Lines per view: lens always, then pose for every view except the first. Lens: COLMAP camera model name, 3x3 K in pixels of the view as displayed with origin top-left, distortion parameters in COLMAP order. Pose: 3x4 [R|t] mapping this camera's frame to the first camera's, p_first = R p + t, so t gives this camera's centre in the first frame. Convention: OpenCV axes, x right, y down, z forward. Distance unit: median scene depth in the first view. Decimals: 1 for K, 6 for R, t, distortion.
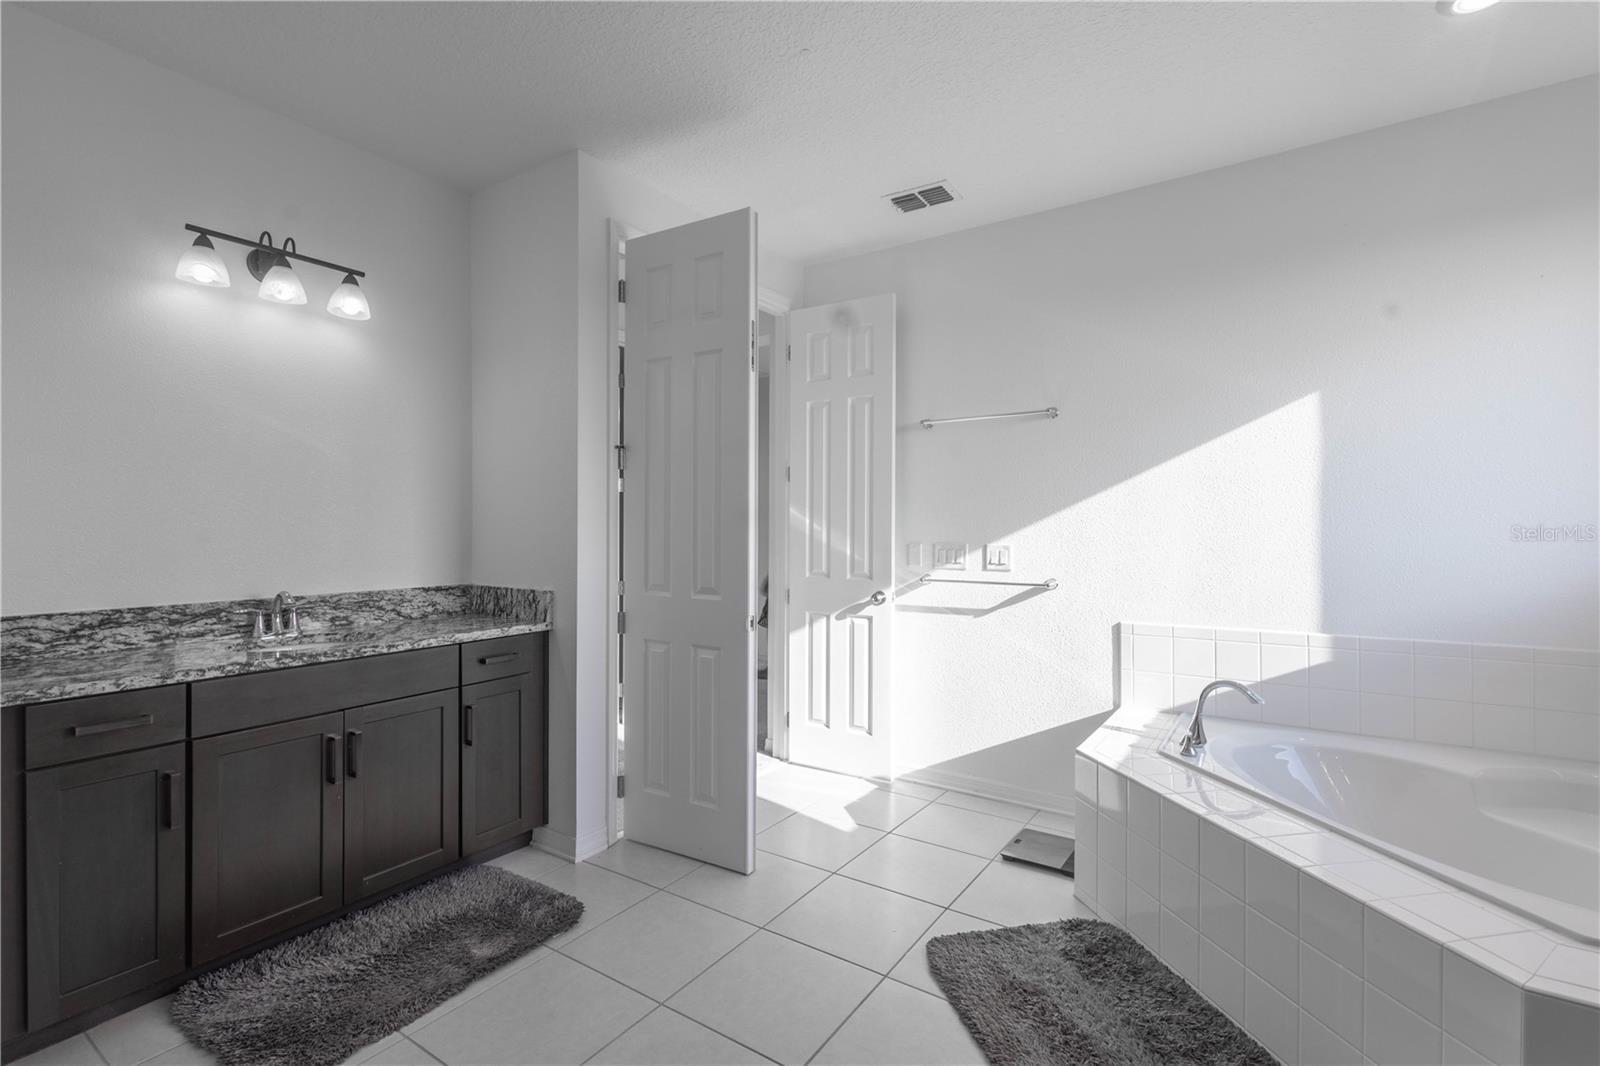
lens RADIAL K [[727.1, 0, 799.3], [0, 727.1, 531.3], [0, 0, 1]] dist [0.002666, -0.000608]
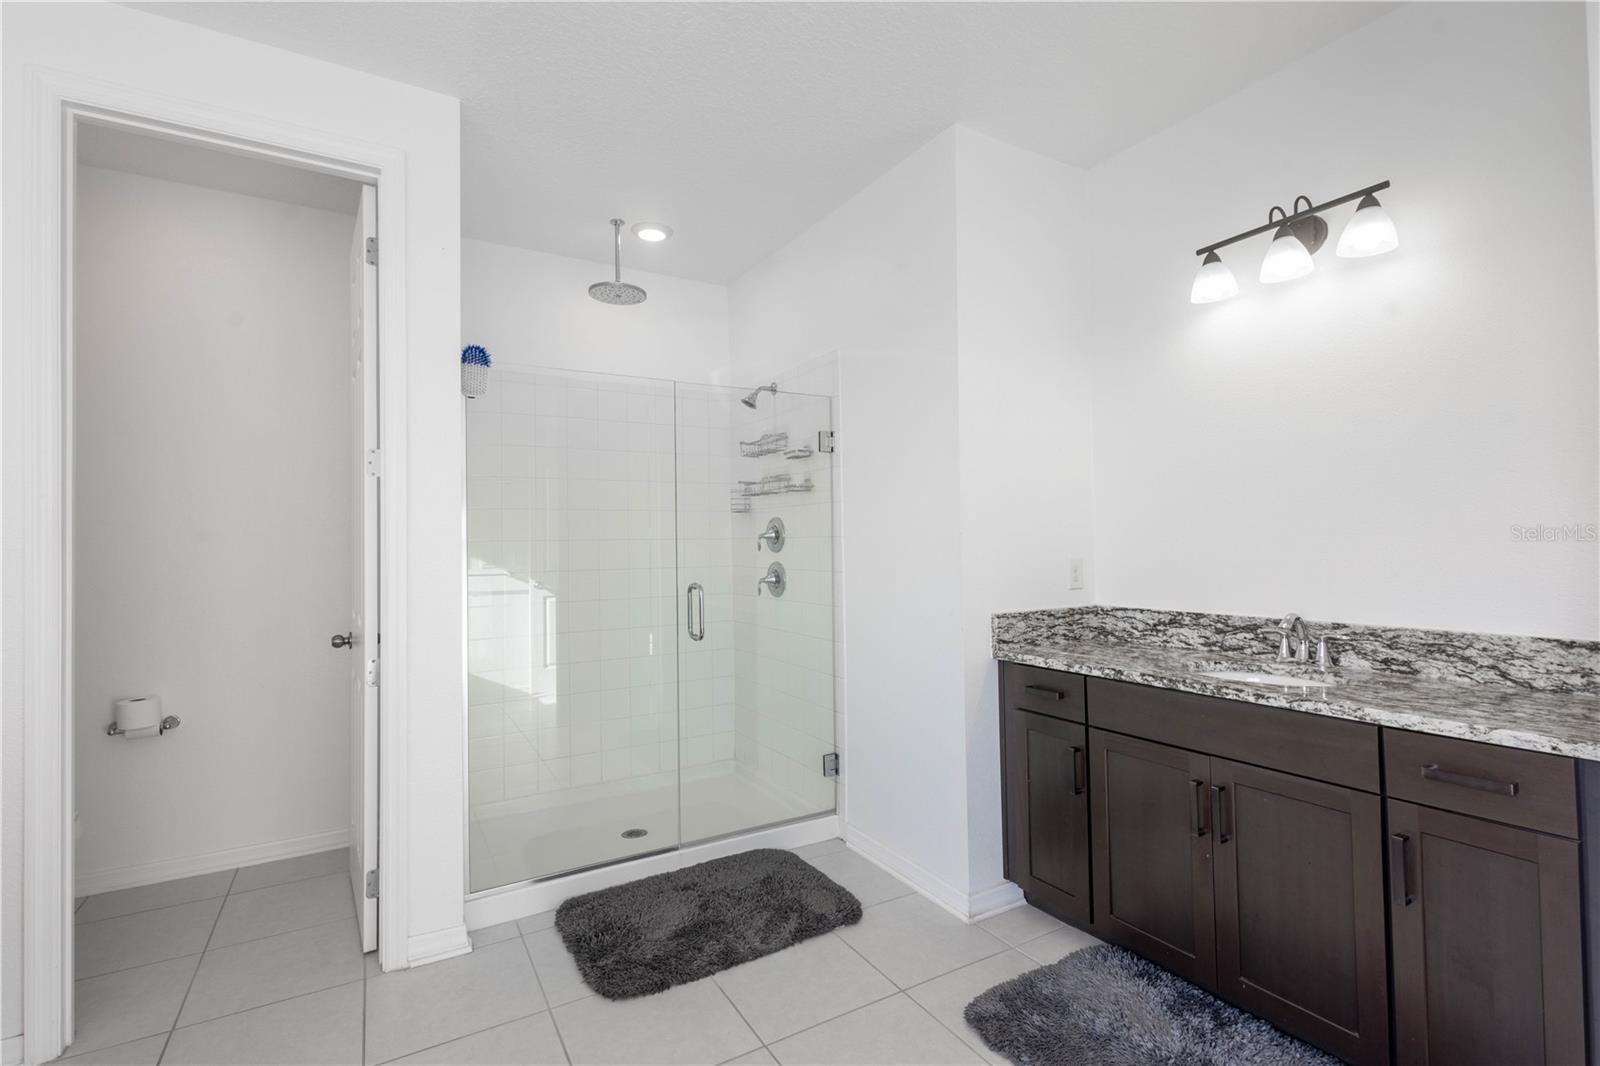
lens RADIAL K [[727.1, 0, 803.2], [0, 727.1, 534.8], [0, 0, 1]] dist [0.002666, -0.000608]
pose [[-0.425832, -0.006825, -0.904777, 0.325317], [0.009107, 0.999889, -0.011828, -0.005658], [0.904757, -0.013277, -0.425722, 0.878151]]
